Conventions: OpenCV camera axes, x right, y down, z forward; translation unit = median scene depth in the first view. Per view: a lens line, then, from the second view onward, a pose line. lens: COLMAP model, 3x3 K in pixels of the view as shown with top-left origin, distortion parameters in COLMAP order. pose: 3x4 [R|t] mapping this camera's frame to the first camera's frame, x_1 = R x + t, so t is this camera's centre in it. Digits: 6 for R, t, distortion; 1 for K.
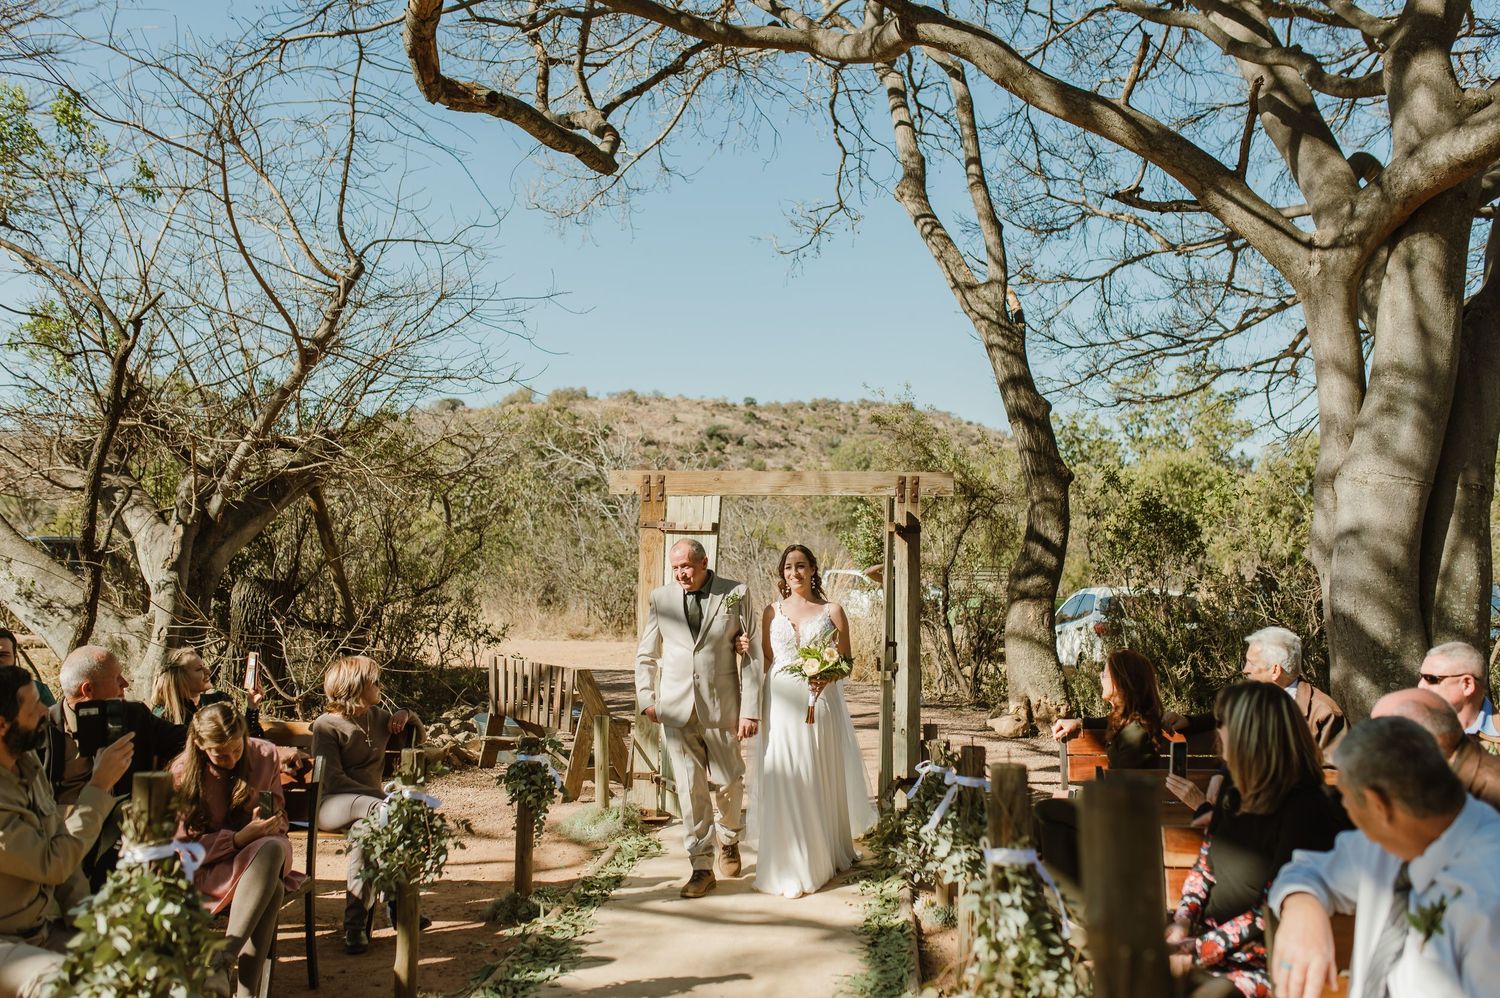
lens RADIAL K [[1461.3, 0, 748.8], [0, 1461.3, 509.5], [0, 0, 1]] dist [-0.008116, 0.111254]
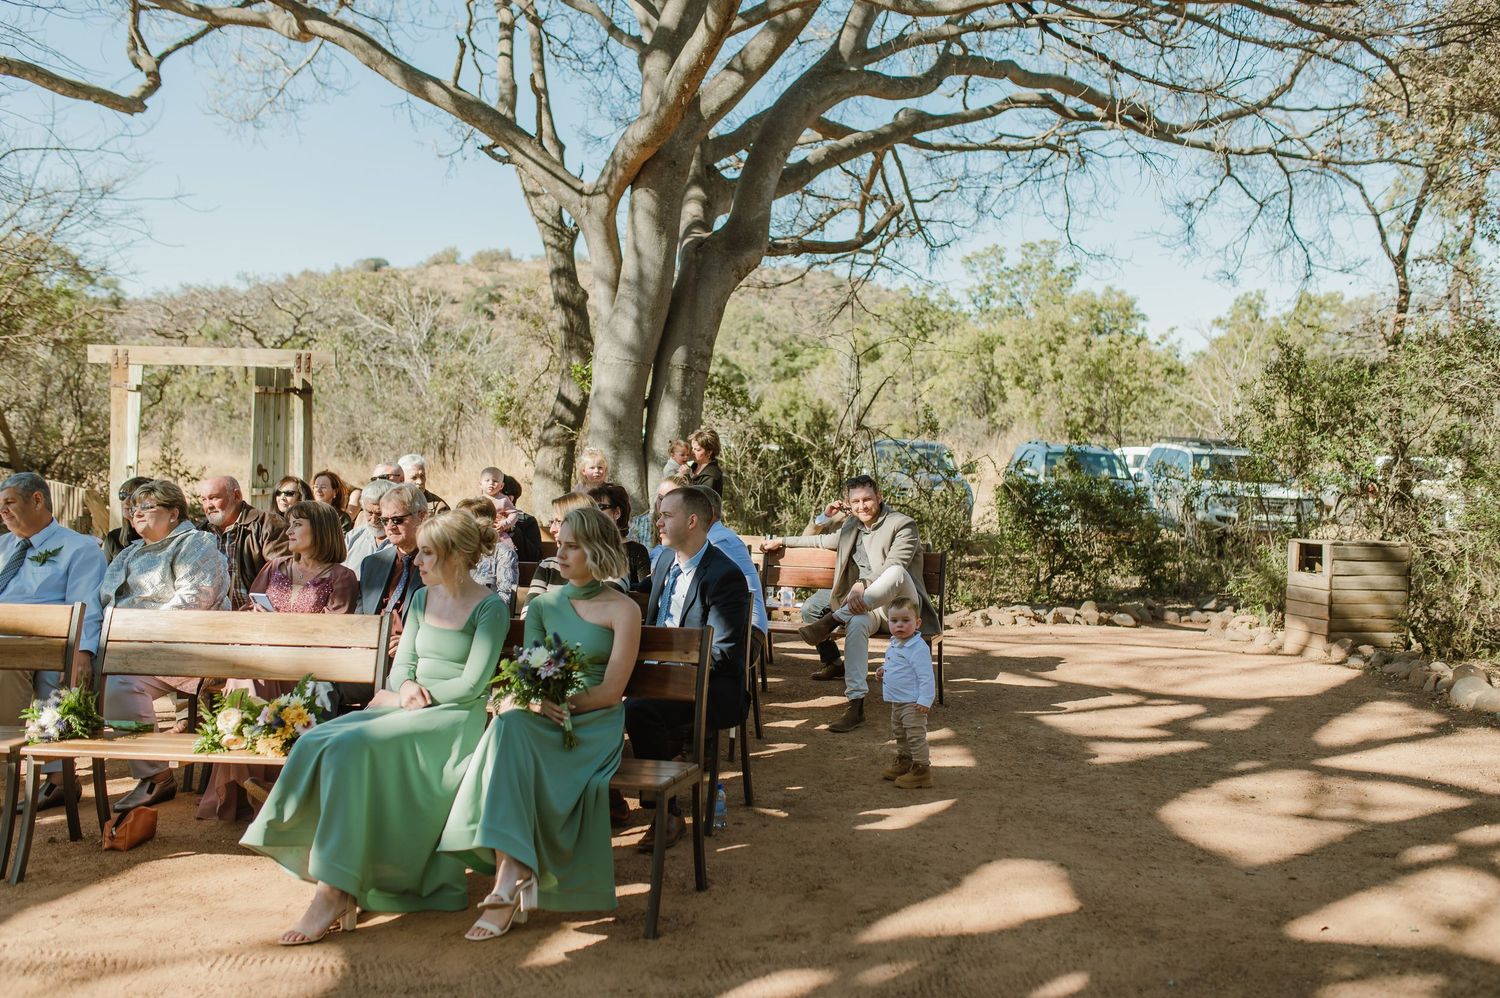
lens RADIAL K [[1433.3, 0, 750.0], [0, 1433.3, 499.0], [0, 0, 1]] dist [0.011197, 0.031204]
pose [[0.999301, 0.010044, 0.036008, 0.353173], [-0.013190, 0.996013, 0.088227, -0.007466], [-0.034978, -0.088640, 0.995449, -0.286851]]
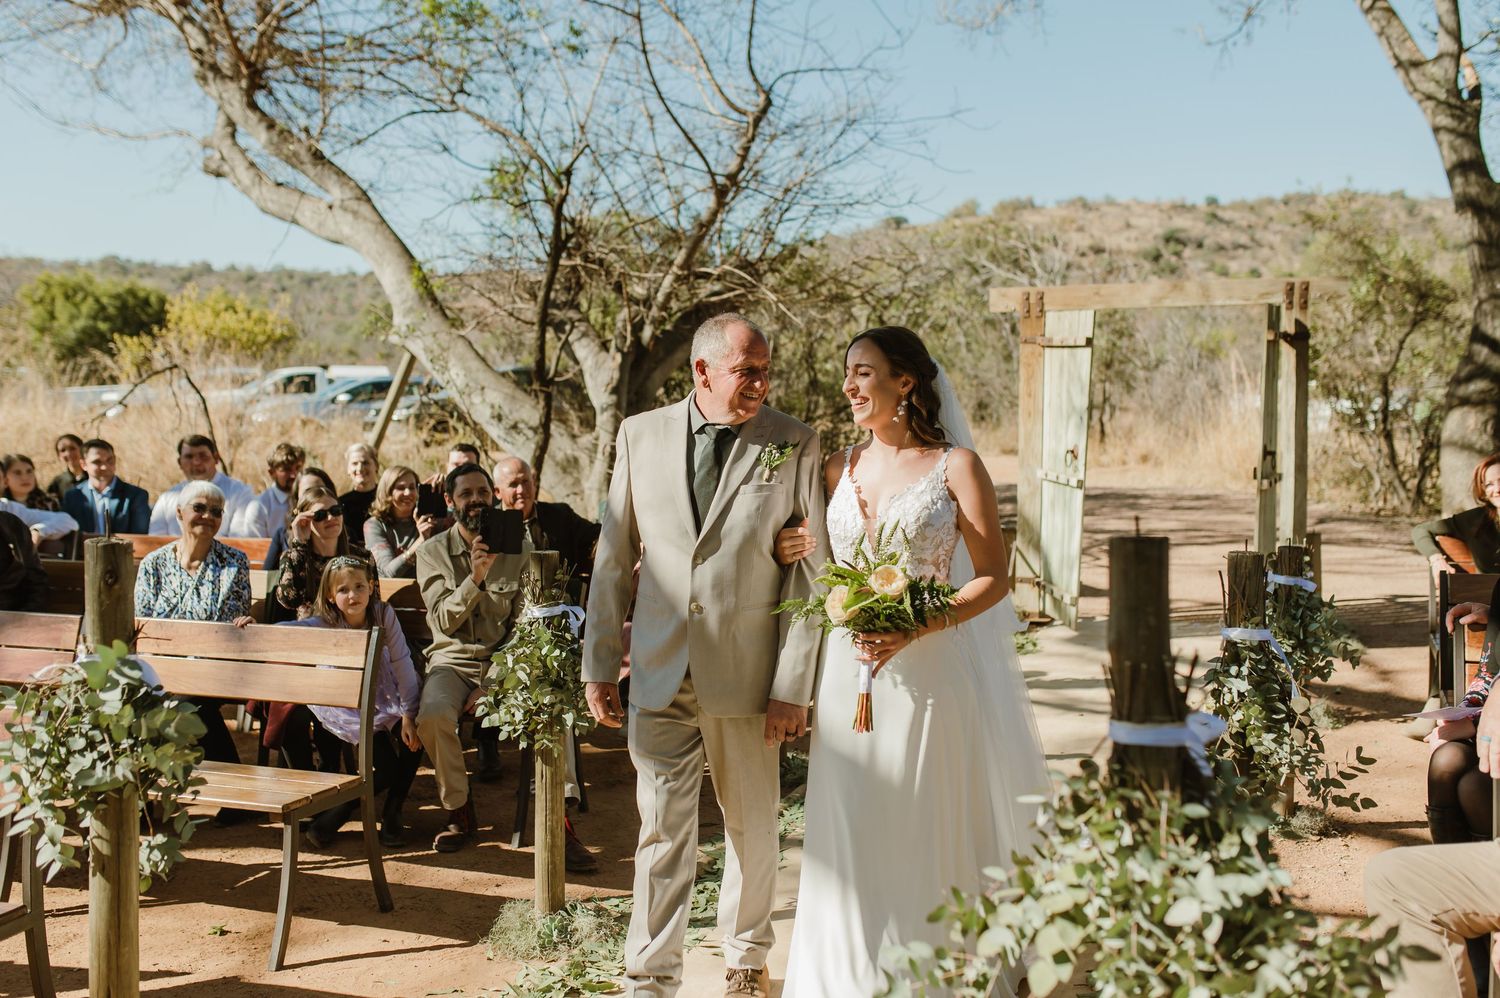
lens RADIAL K [[1474.0, 0, 745.5], [0, 1474.0, 502.1], [0, 0, 1]] dist [-0.006914, 0.126139]
pose [[0.953320, 0.001668, -0.301956, 0.040578], [0.034252, 0.992933, 0.113624, -0.000961], [0.300012, -0.118663, 0.946526, -0.043812]]
